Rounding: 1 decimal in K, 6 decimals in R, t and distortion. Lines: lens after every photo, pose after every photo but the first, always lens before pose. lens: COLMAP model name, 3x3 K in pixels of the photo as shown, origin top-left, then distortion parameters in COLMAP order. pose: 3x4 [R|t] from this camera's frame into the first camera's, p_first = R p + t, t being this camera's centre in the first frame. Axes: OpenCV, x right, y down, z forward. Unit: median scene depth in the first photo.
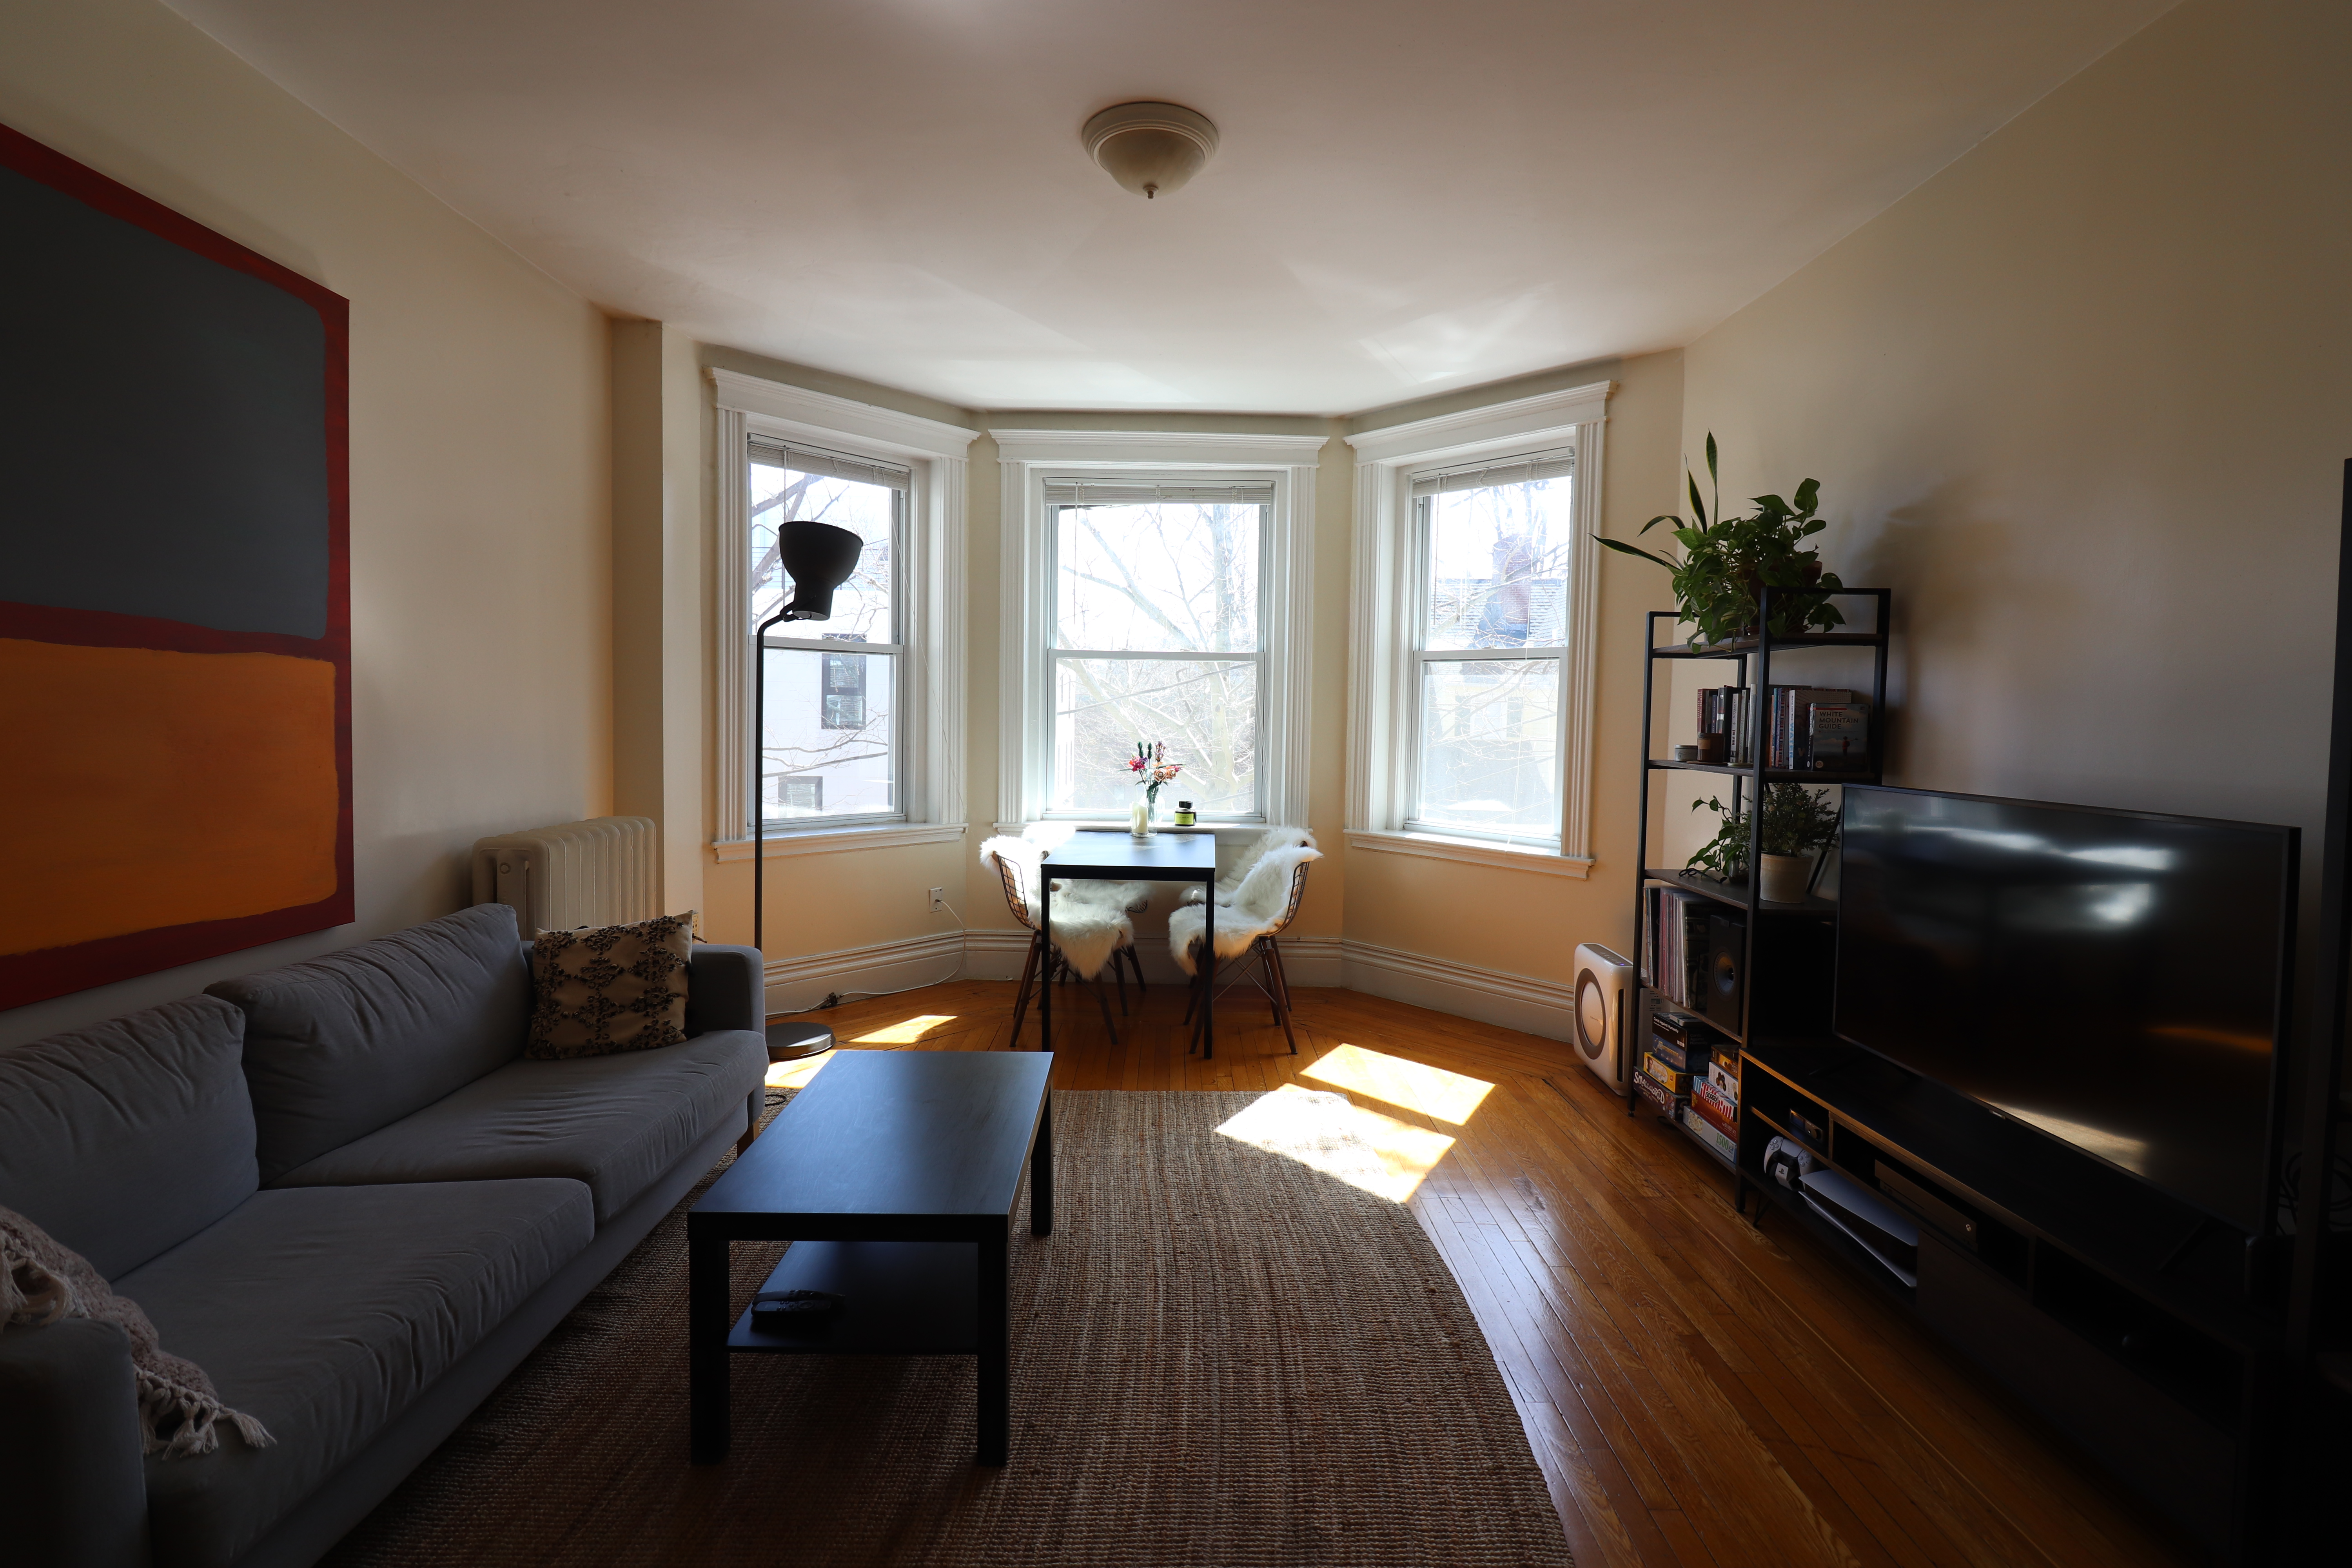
lens RADIAL K [[1097.0, 0, 1154.2], [0, 1097.0, 755.9], [0, 0, 1]] dist [-0.004085, -0.001083]
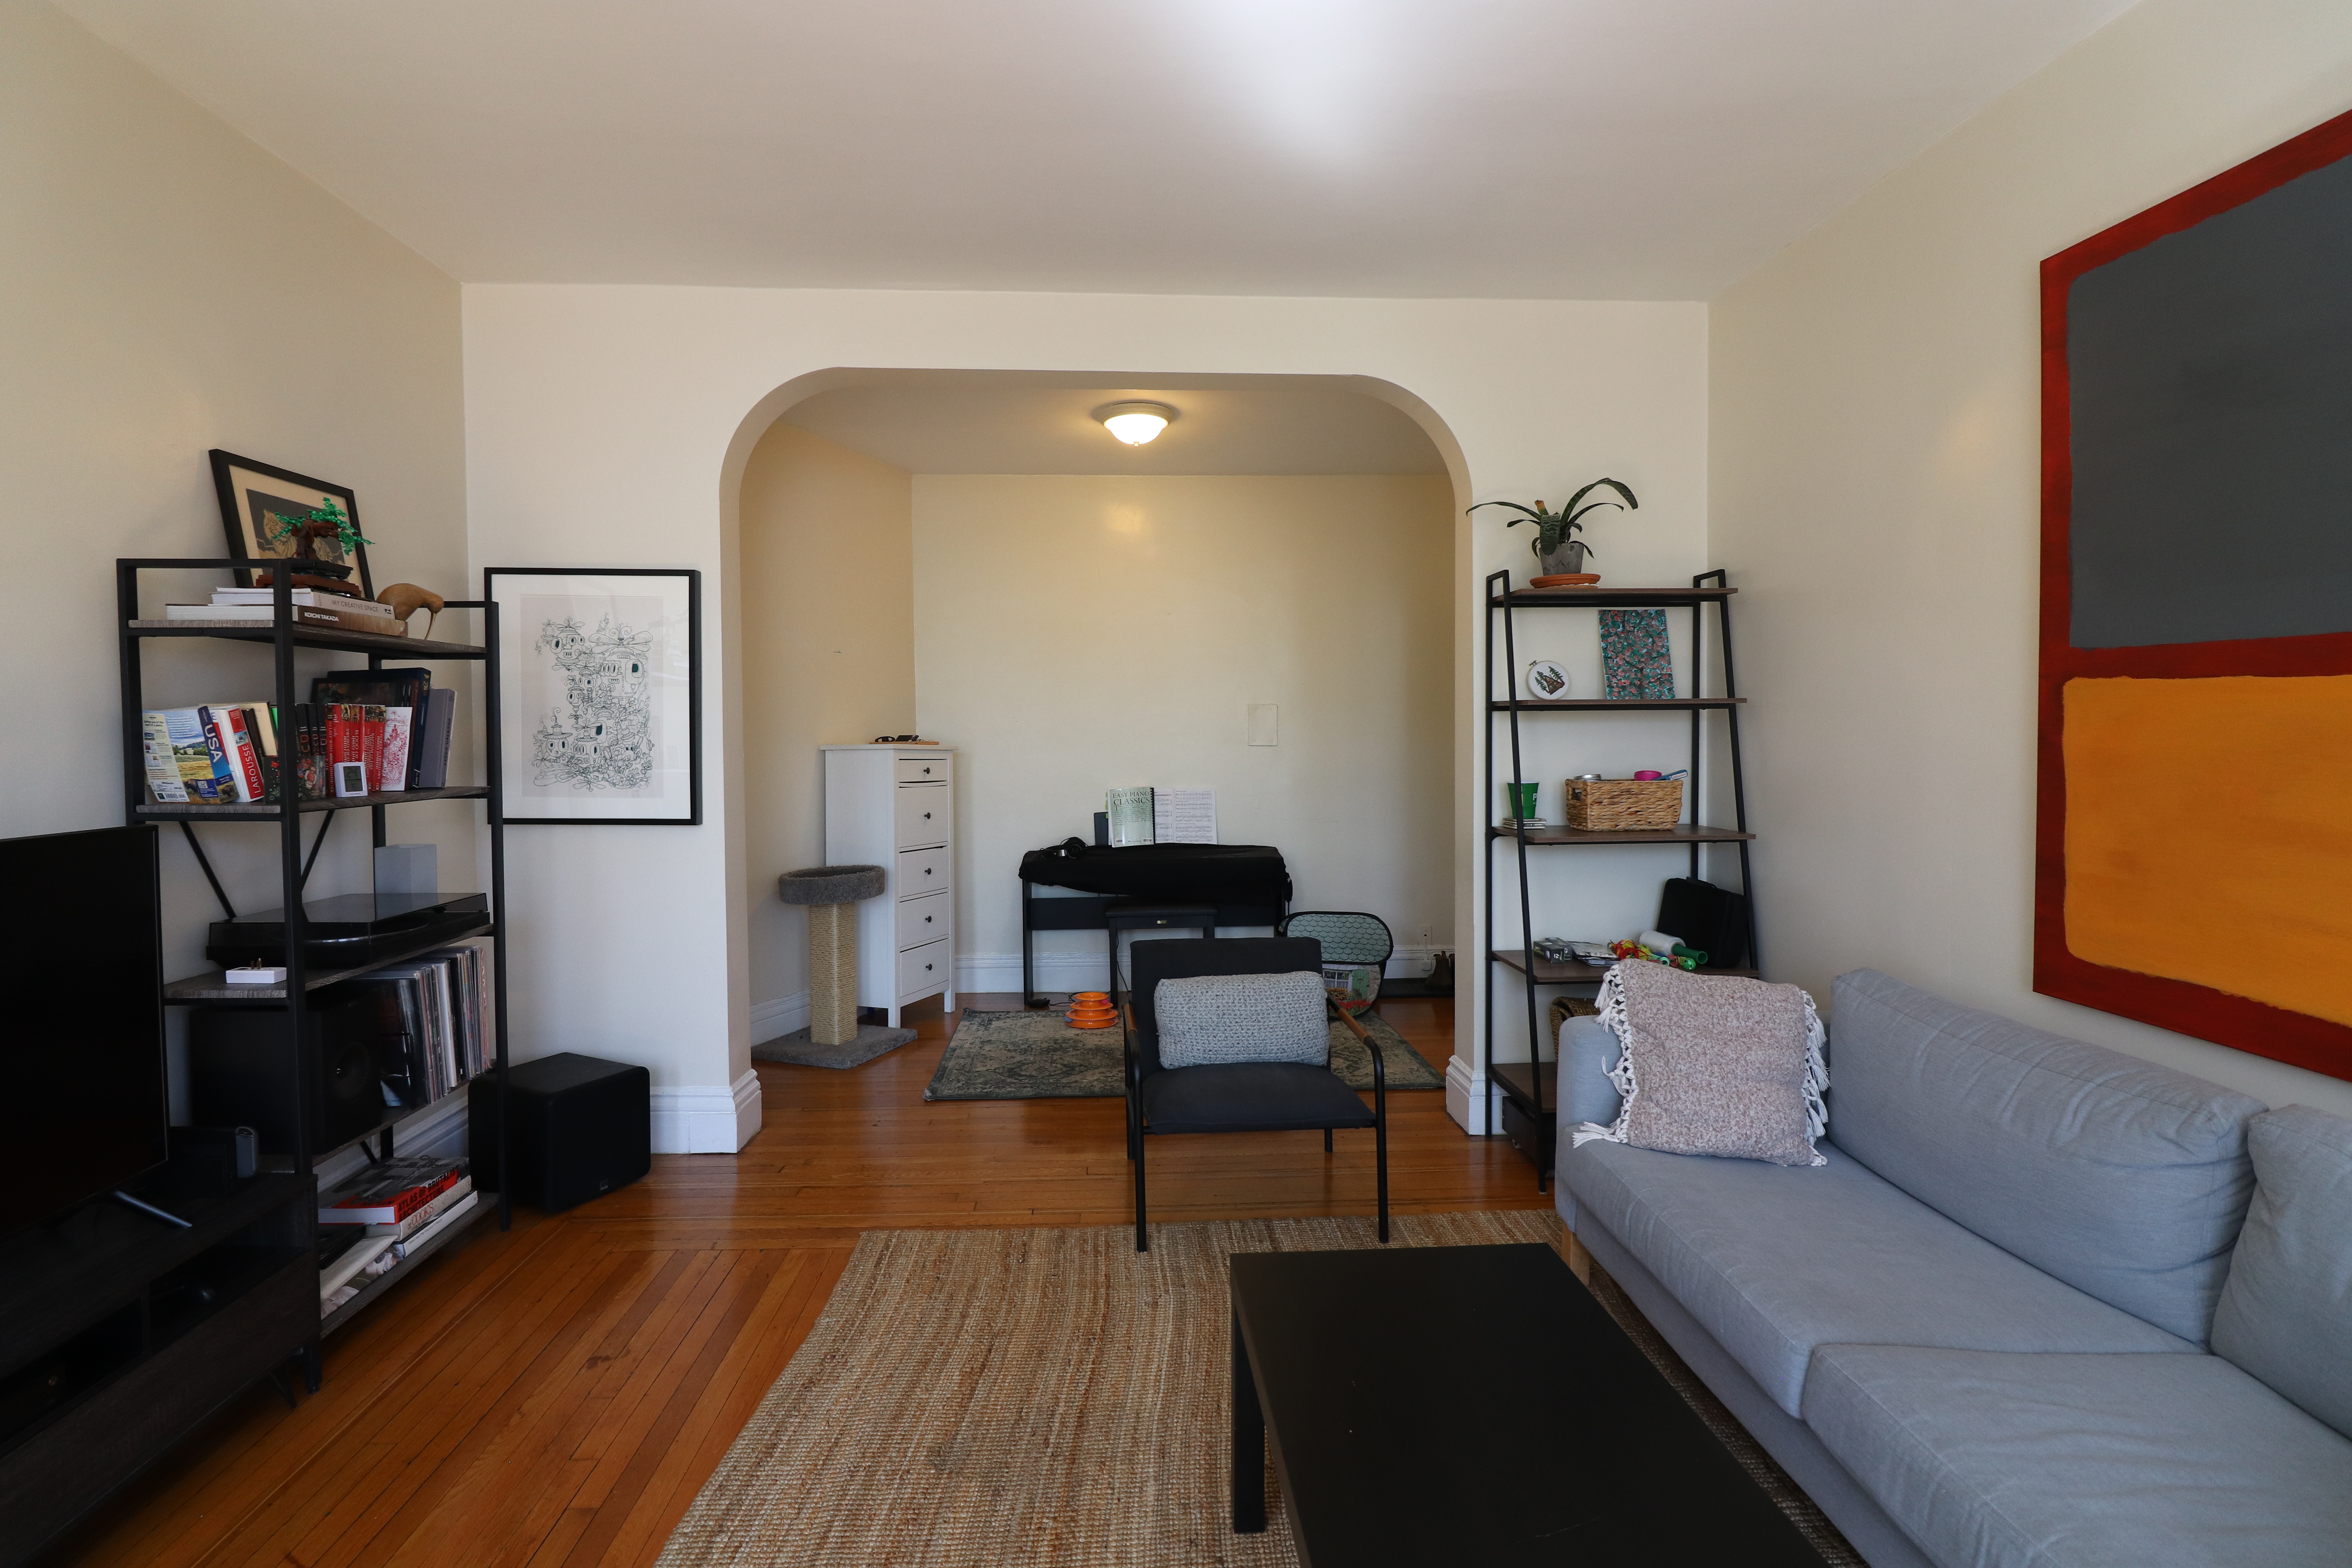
lens RADIAL K [[1097.0, 0, 1168.8], [0, 1097.0, 771.0], [0, 0, 1]] dist [-0.004085, -0.001083]
pose [[-0.998976, -0.008815, -0.044385, 0.096251], [-0.012869, 0.995685, 0.091905, -0.092980], [0.043383, 0.092382, -0.994778, 1.554049]]
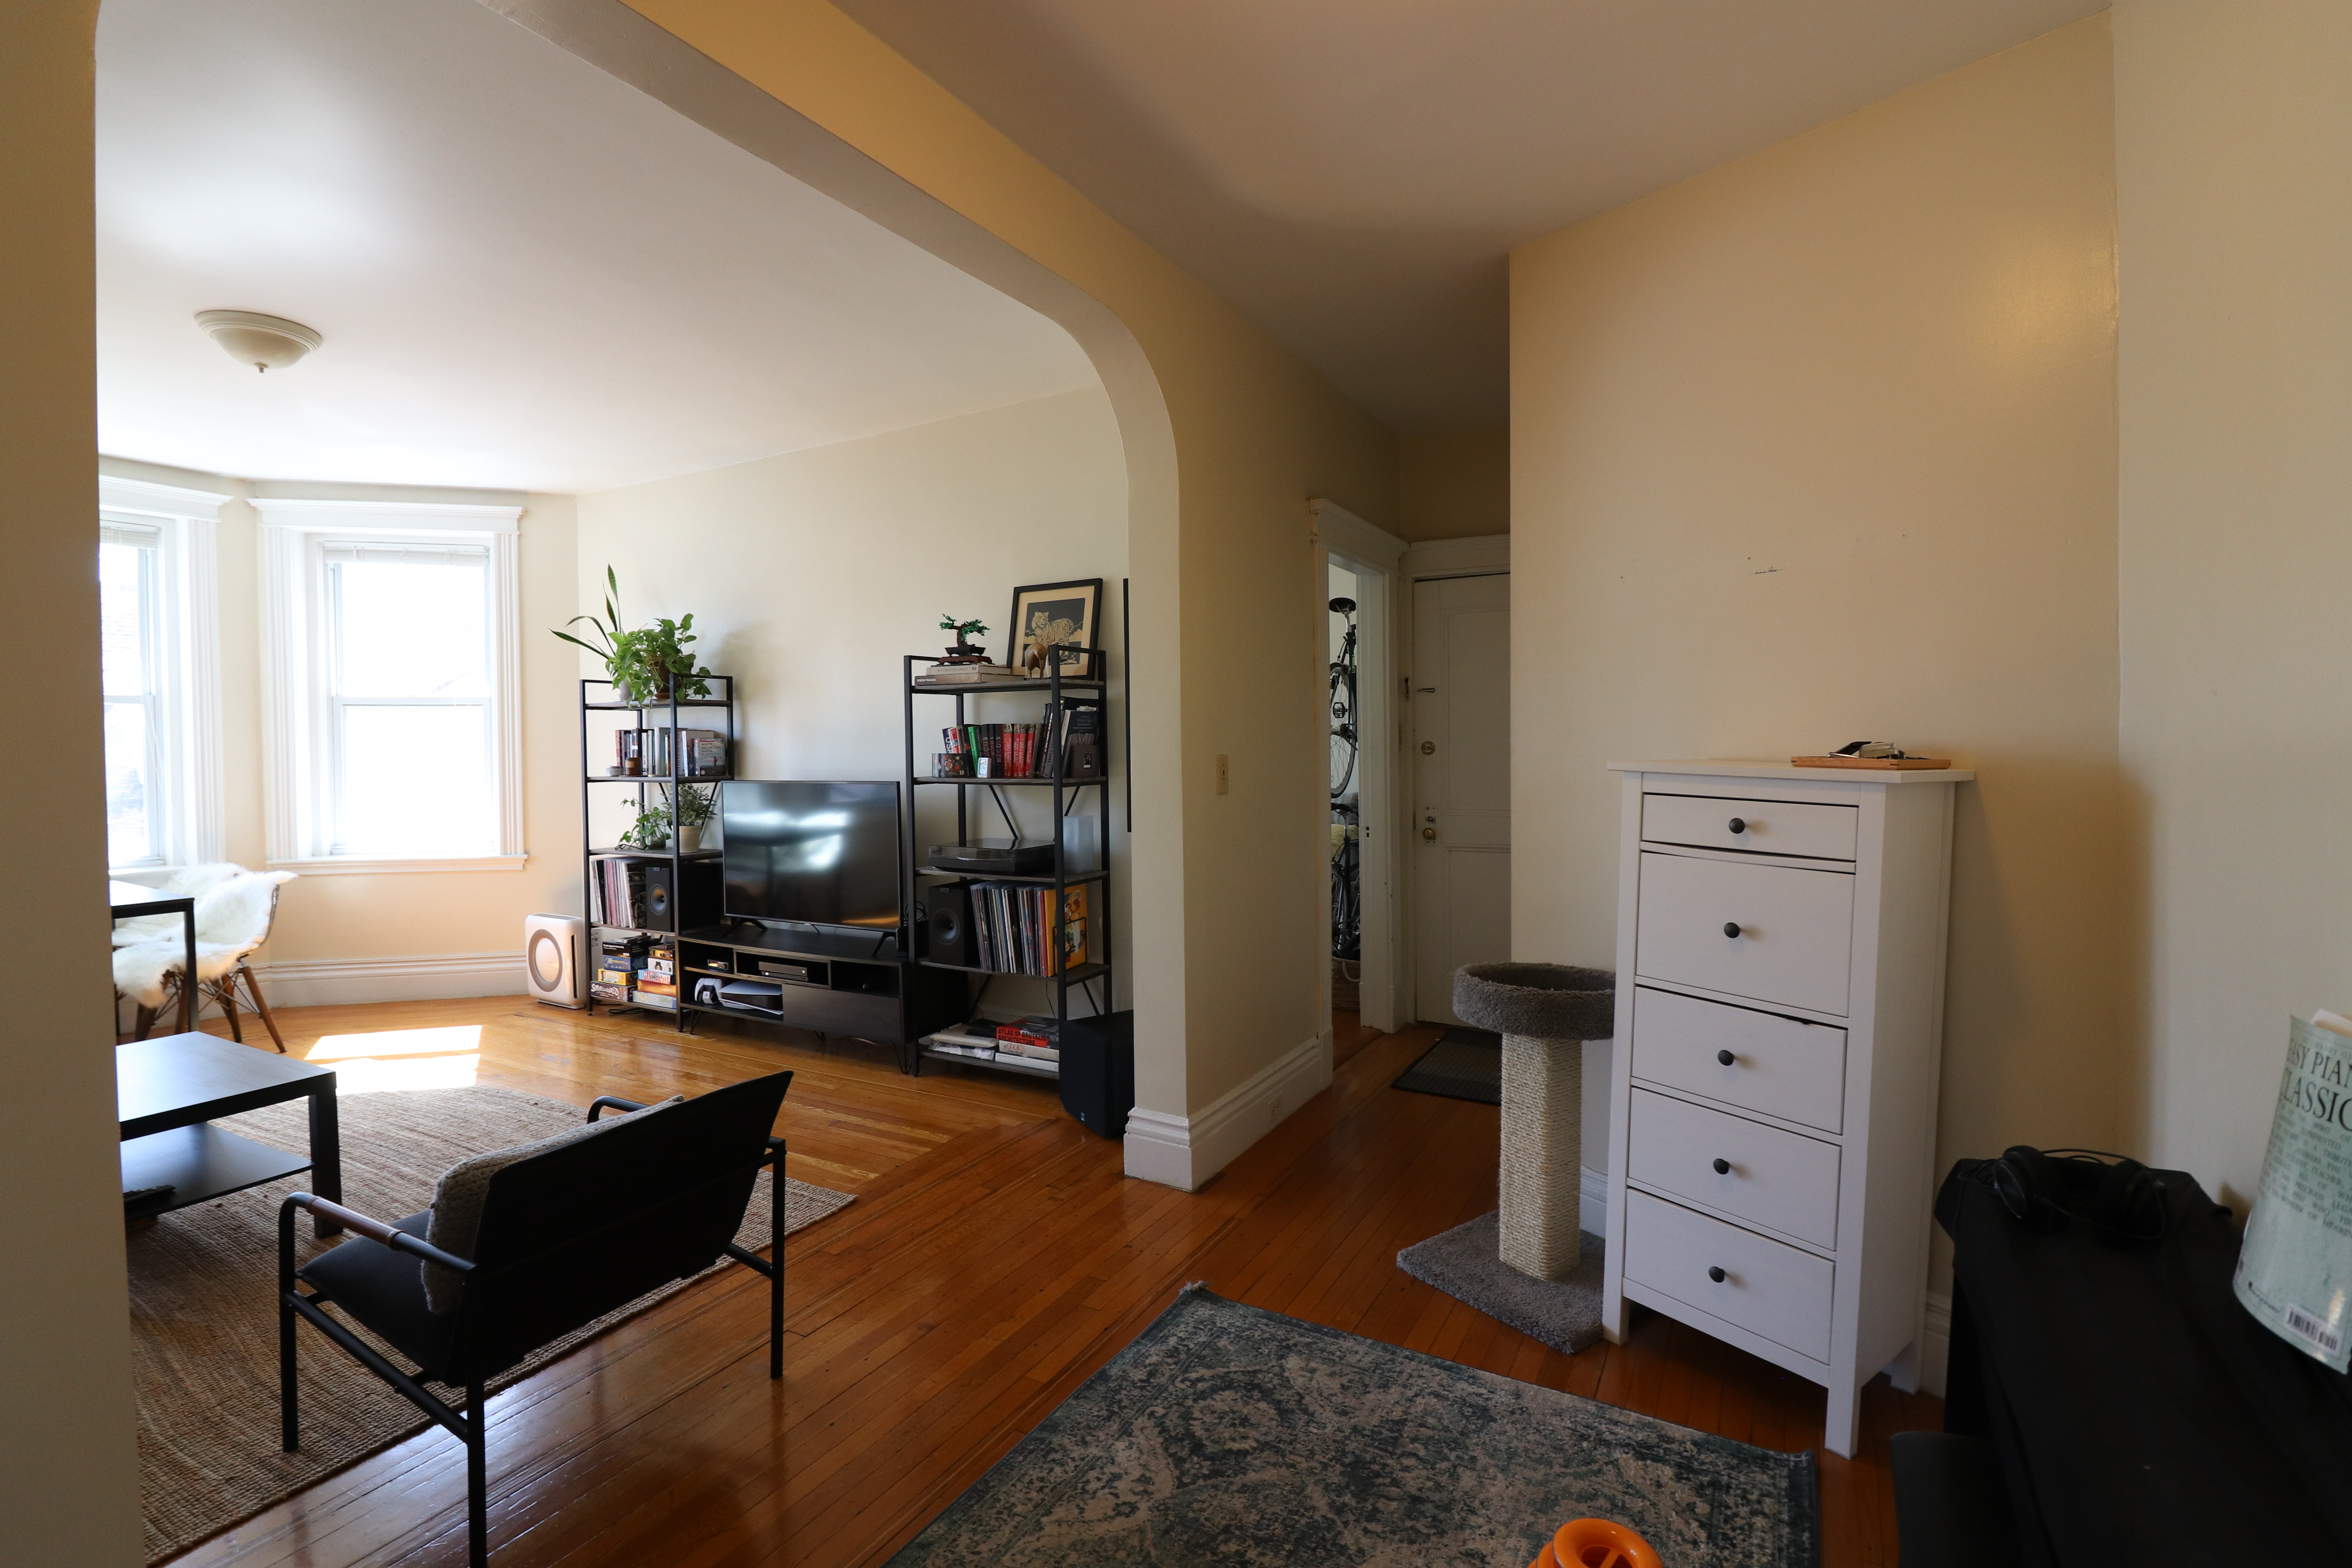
lens RADIAL K [[1097.0, 0, 1162.2], [0, 1097.0, 781.9], [0, 0, 1]] dist [-0.004085, -0.001083]
pose [[0.495243, -0.053173, 0.867126, -0.513226], [0.055524, 0.998022, 0.029488, 0.010686], [-0.866978, 0.033542, 0.497216, -0.483340]]
